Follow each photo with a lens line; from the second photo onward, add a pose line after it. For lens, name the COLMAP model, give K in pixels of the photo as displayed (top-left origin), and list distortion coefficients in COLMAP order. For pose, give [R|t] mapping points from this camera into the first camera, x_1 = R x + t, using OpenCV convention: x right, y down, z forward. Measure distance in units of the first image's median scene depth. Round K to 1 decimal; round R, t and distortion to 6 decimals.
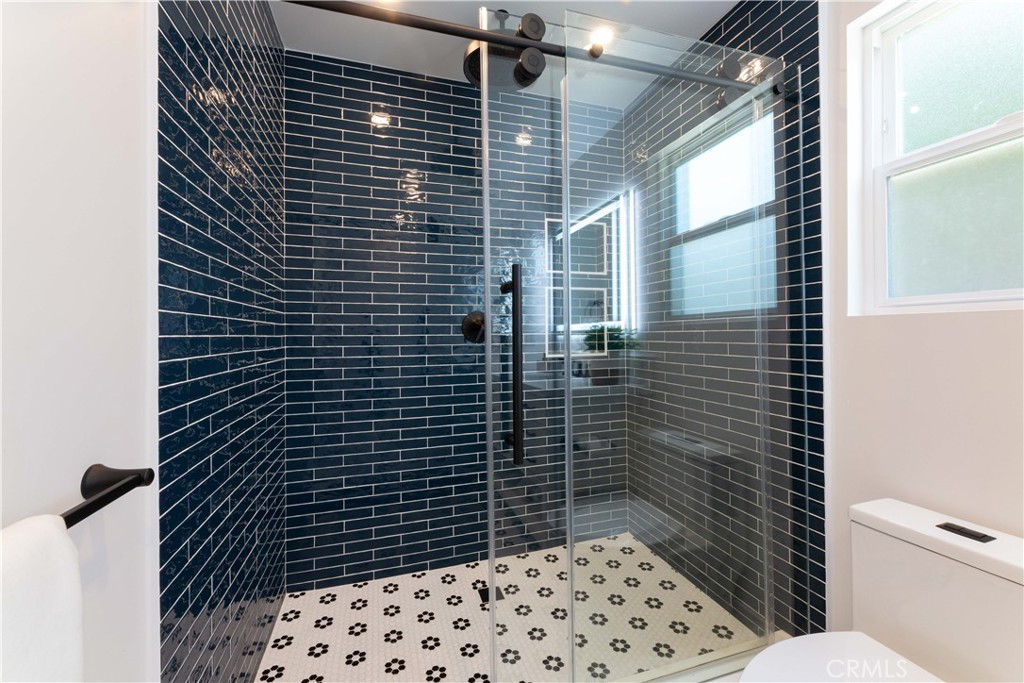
lens RADIAL K [[406.2, 0, 509.9], [0, 406.2, 335.8], [0, 0, 1]] dist [0.004106, -0.001109]
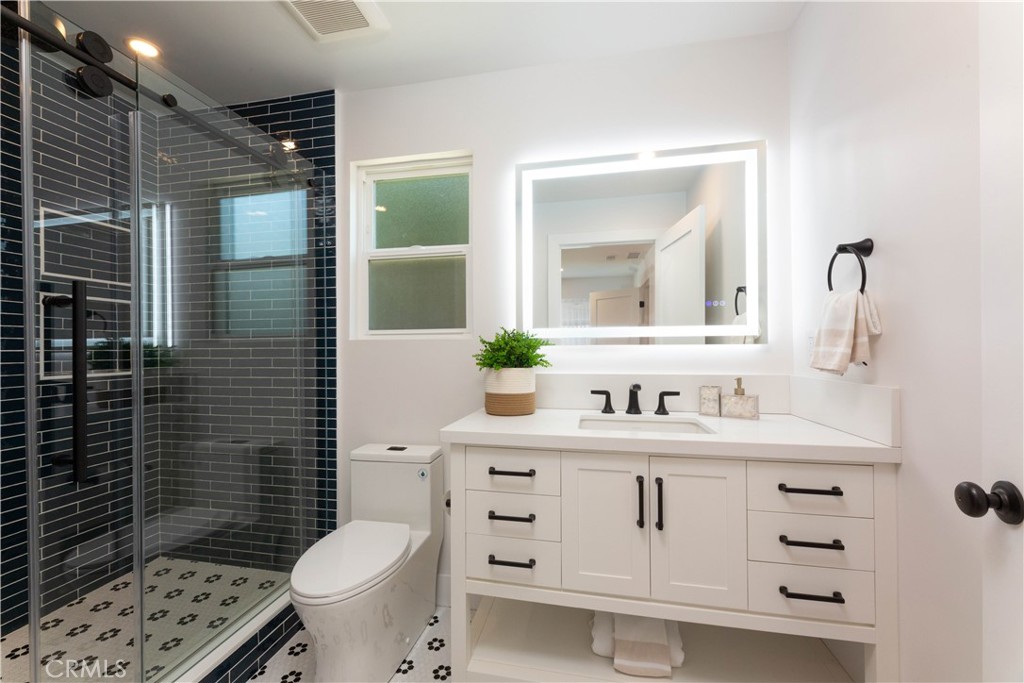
lens RADIAL K [[406.2, 0, 511.0], [0, 406.2, 351.0], [0, 0, 1]] dist [0.004106, -0.001109]
pose [[0.488623, 0.017821, 0.872313, -0.249535], [0.003446, 0.999744, -0.022354, 0.031402], [-0.872488, 0.013929, 0.488436, -0.327516]]
